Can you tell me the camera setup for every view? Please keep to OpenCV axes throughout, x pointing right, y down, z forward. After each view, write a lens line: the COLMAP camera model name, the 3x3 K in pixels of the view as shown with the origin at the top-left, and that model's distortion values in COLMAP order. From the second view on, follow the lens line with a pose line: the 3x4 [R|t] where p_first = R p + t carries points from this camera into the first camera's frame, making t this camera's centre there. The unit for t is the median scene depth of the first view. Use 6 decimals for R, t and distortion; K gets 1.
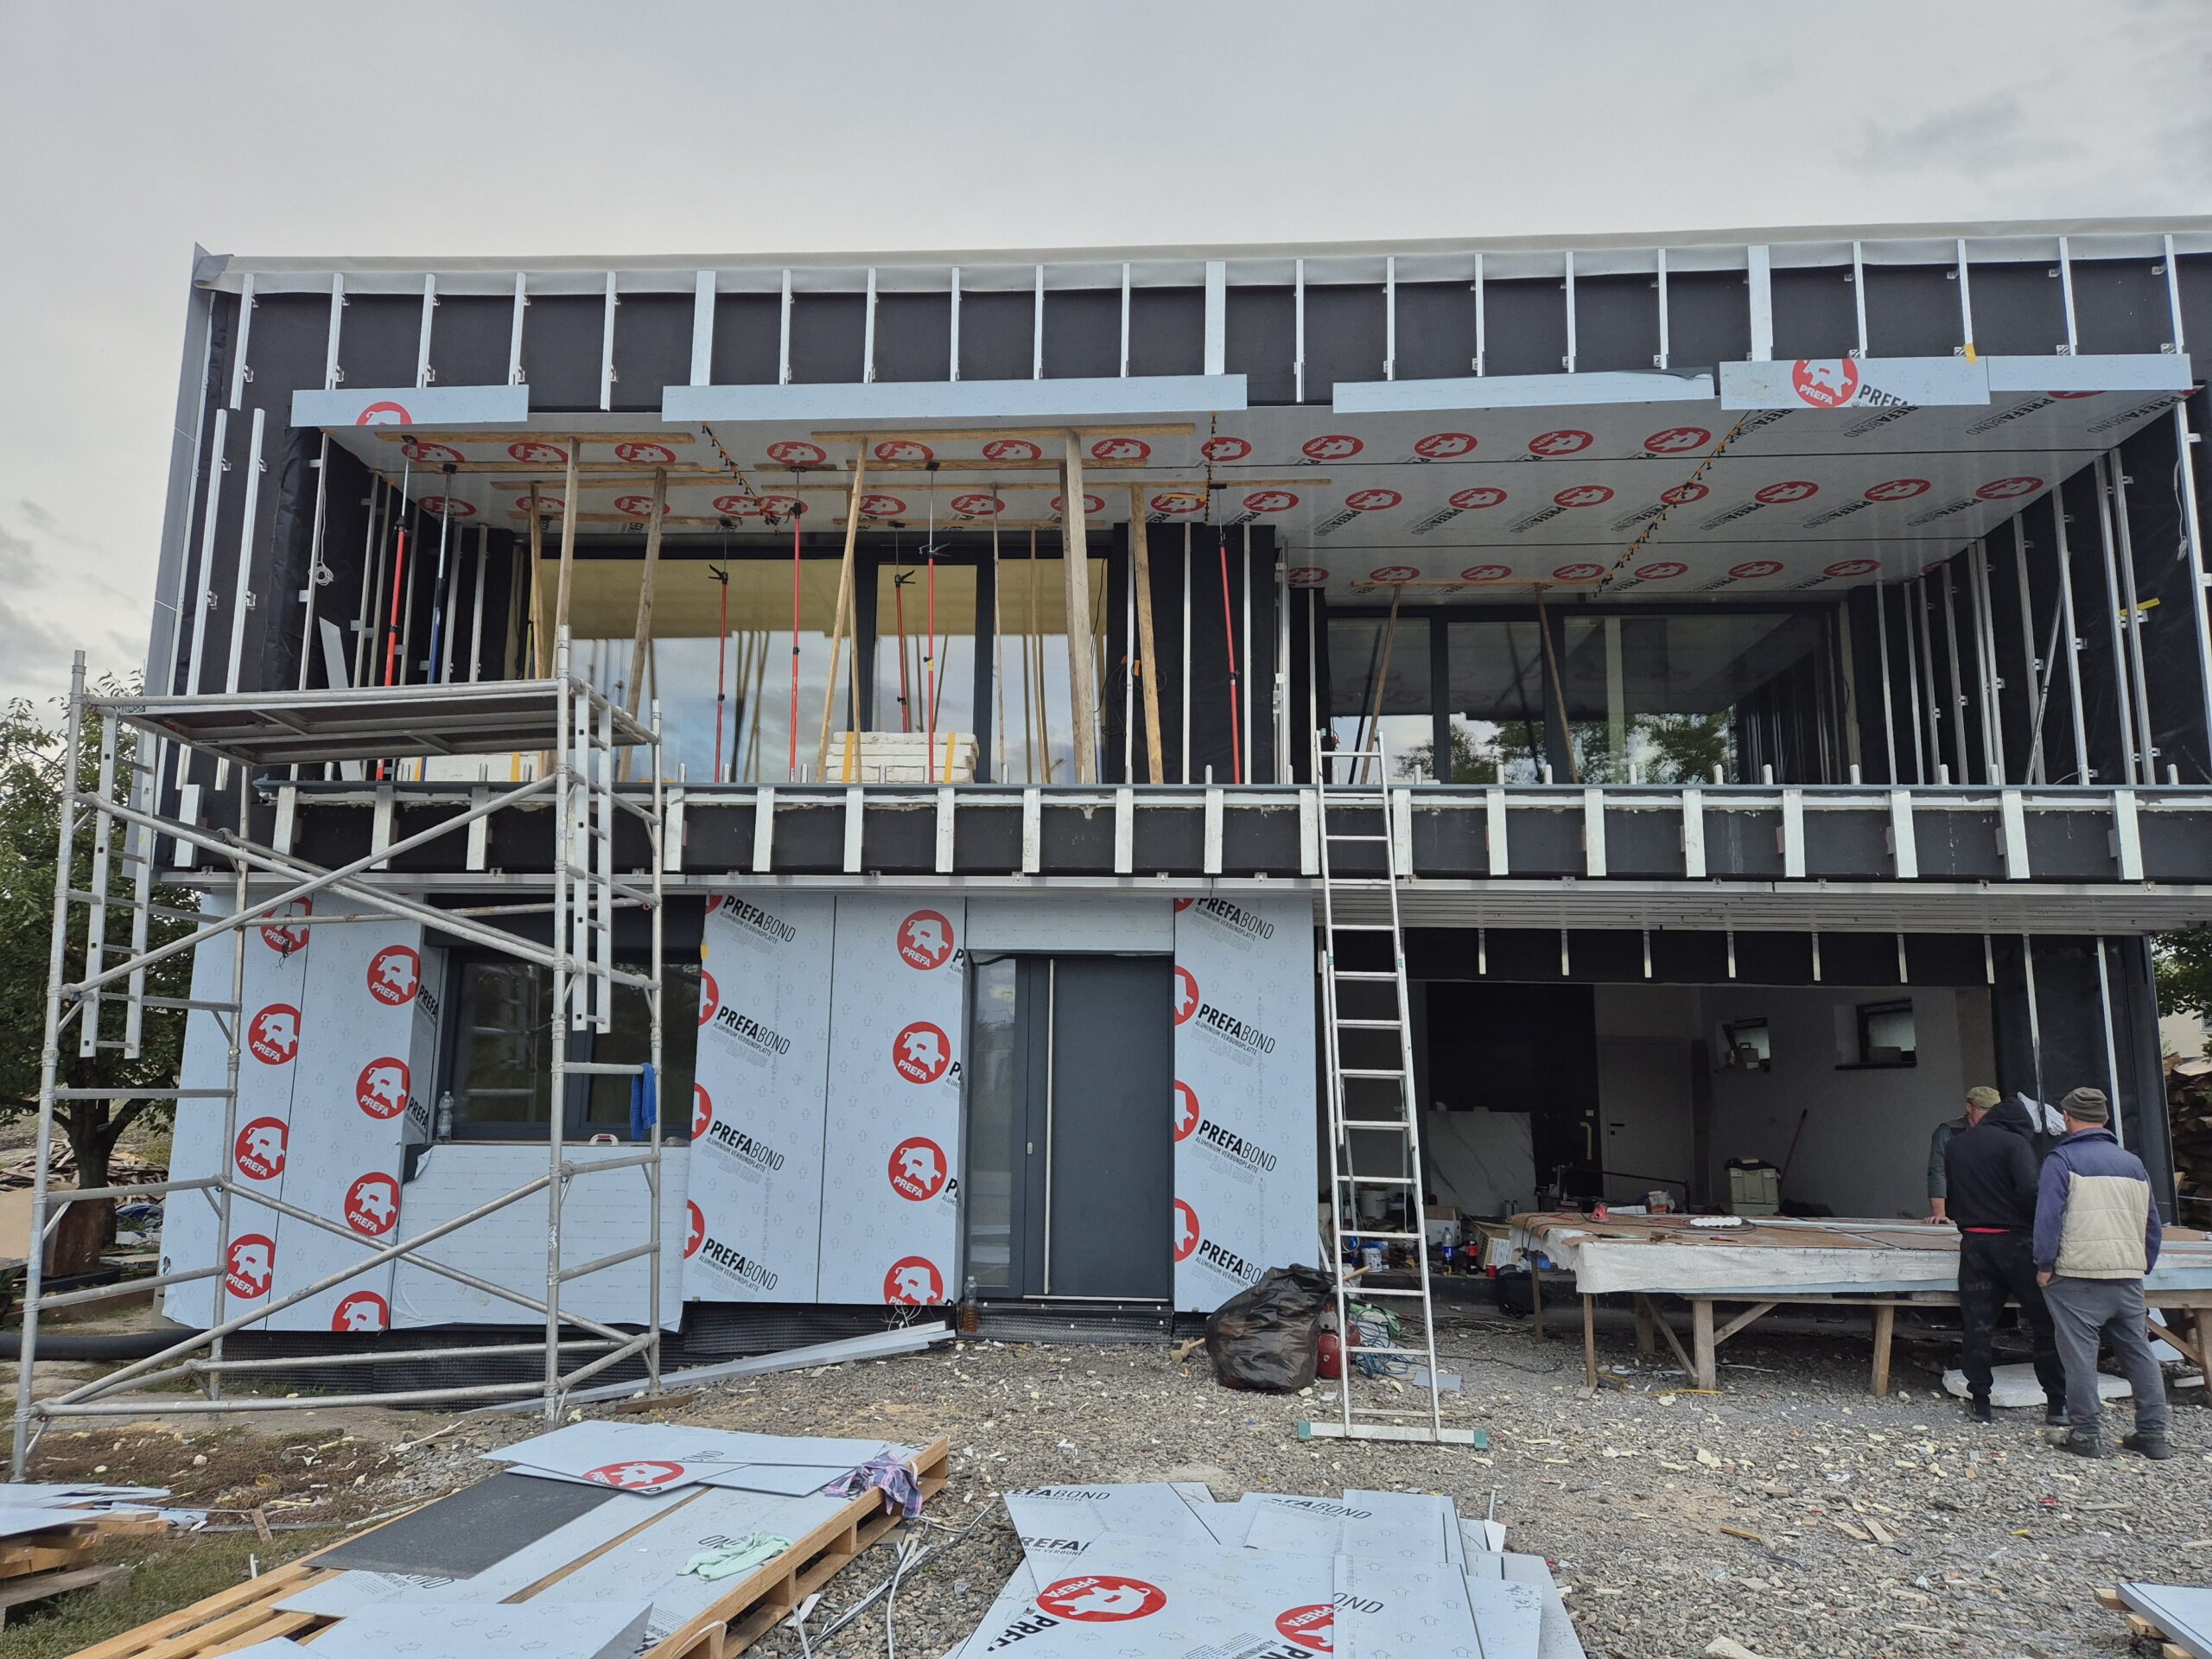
lens RADIAL K [[1464.2, 0, 1108.1], [0, 1464.2, 832.0], [0, 0, 1]] dist [0.052833, 0.000176]
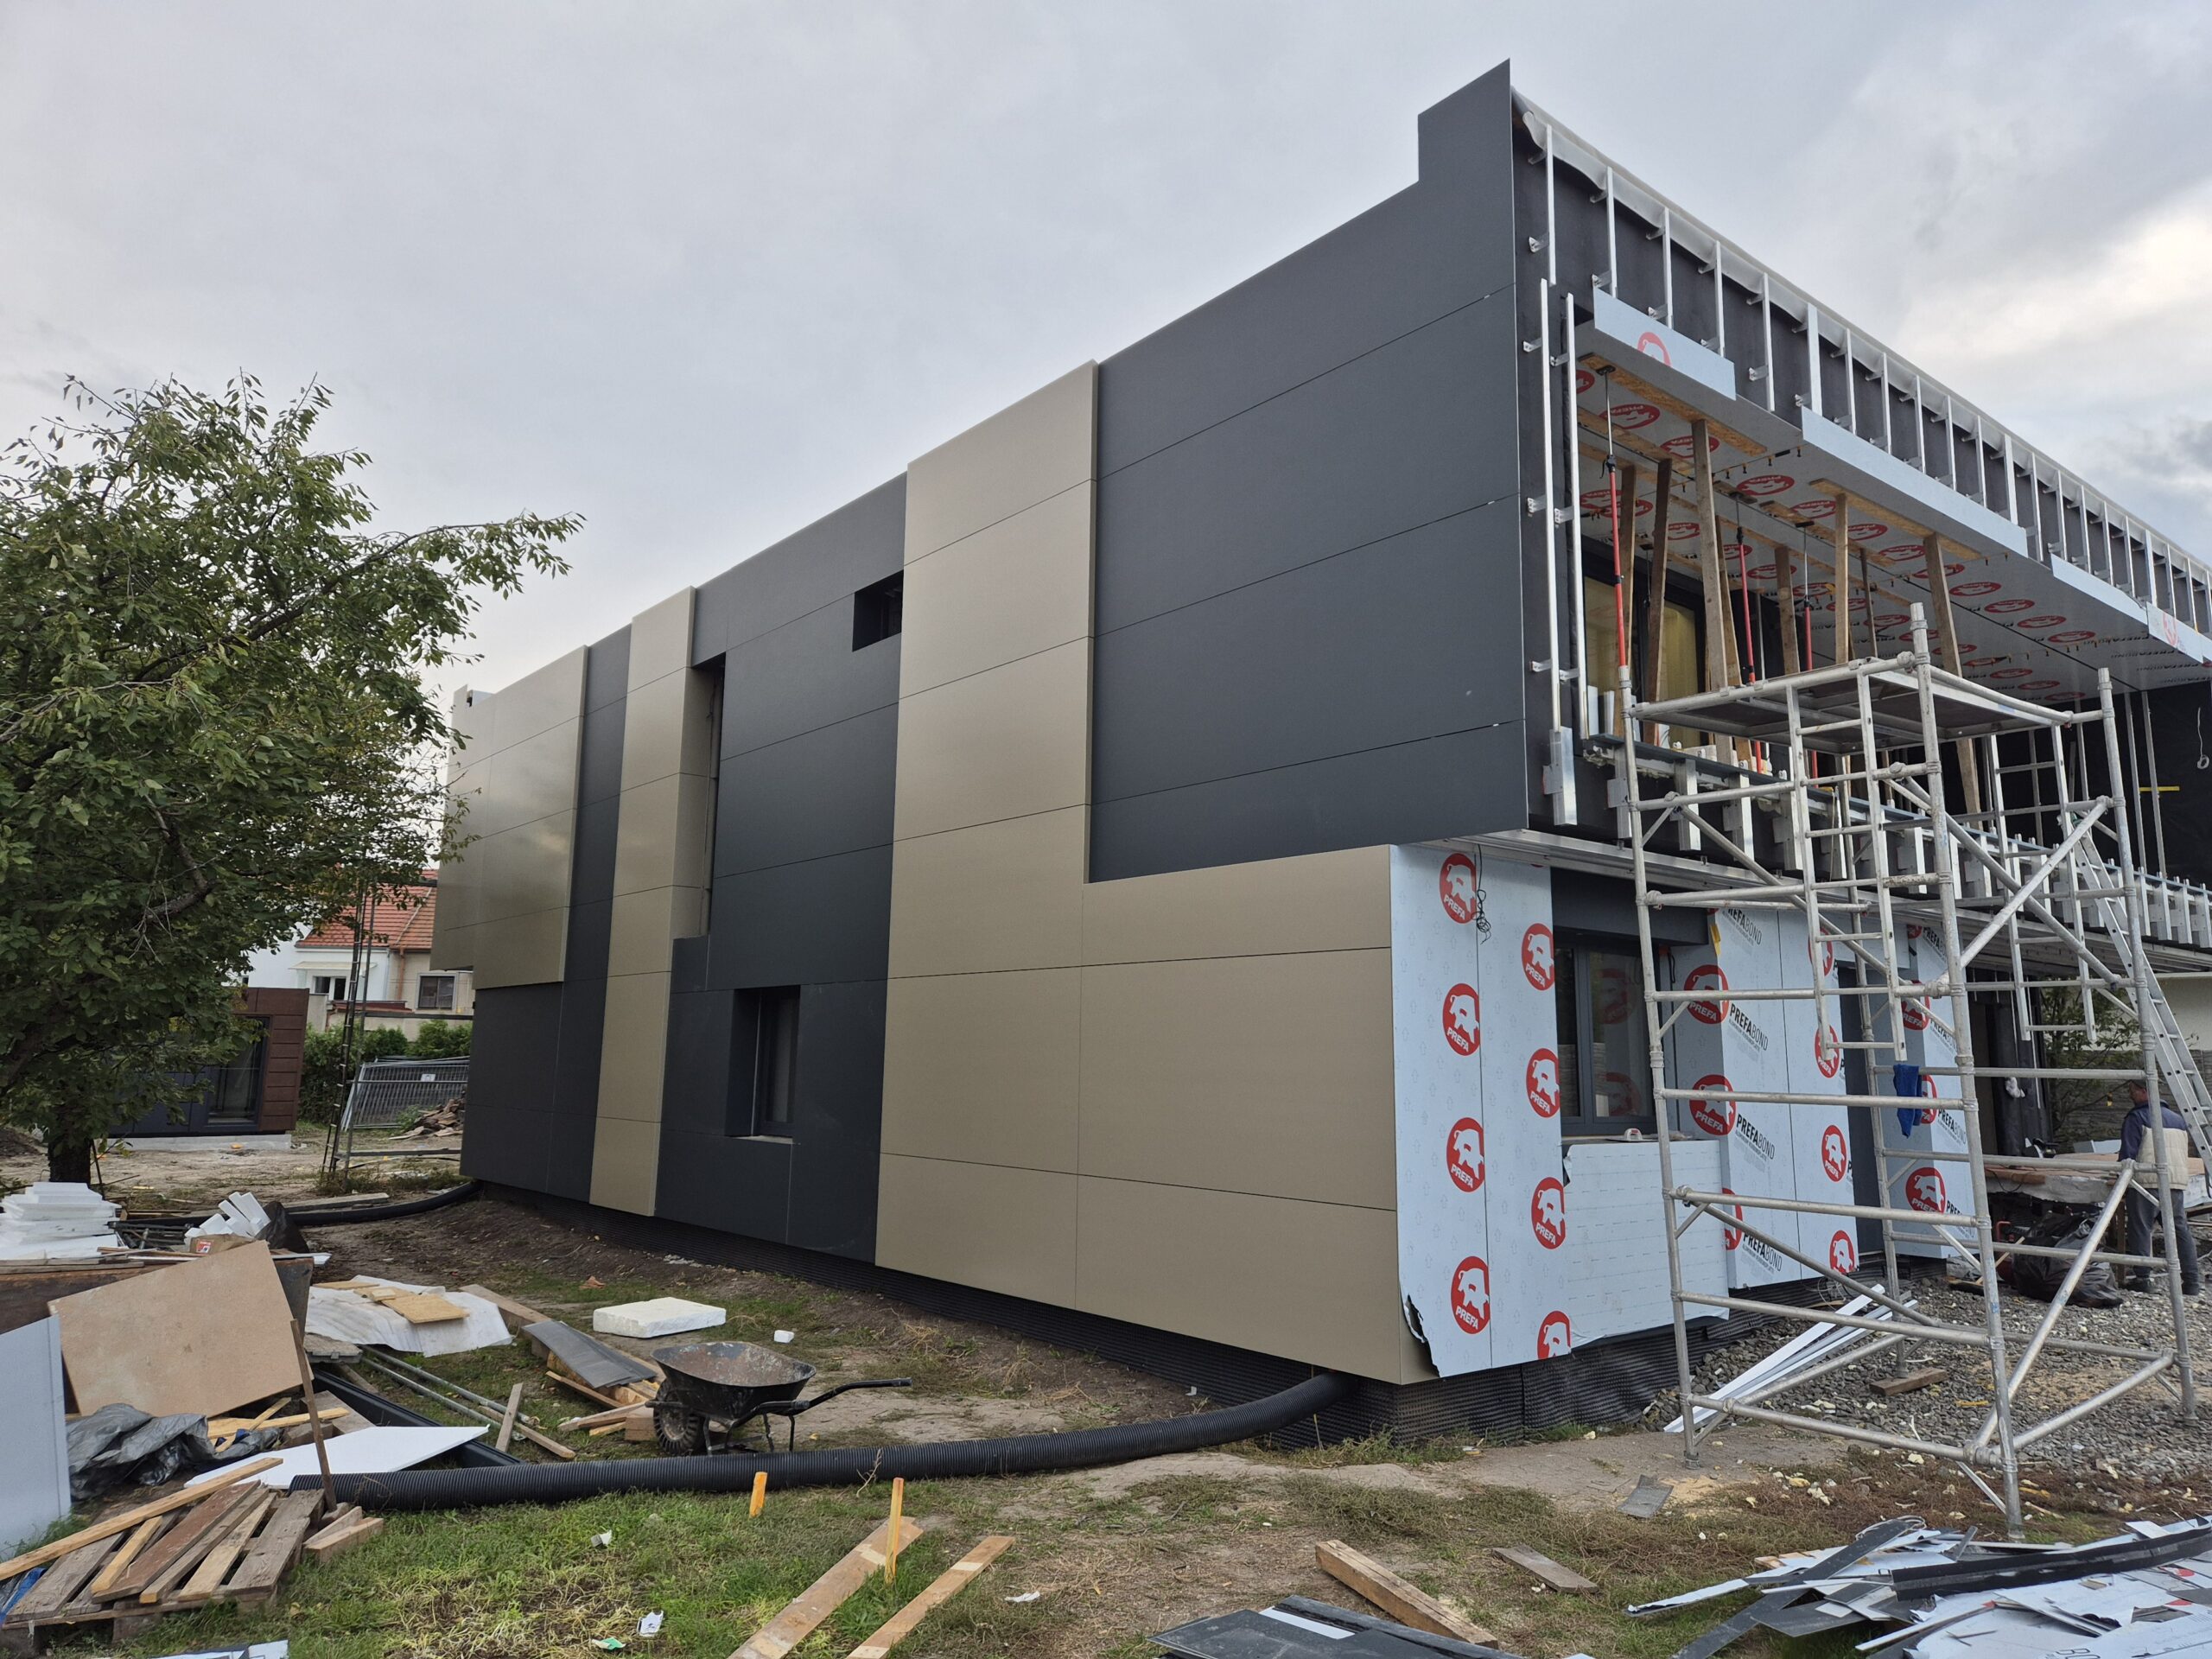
lens RADIAL K [[1464.2, 0, 1107.8], [0, 1464.2, 826.9], [0, 0, 1]] dist [0.052833, 0.000176]
pose [[0.733114, 0.104040, 0.672100, -1.299565], [-0.112254, 0.993186, -0.031299, 0.077211], [-0.670777, -0.052500, 0.739798, 0.532552]]
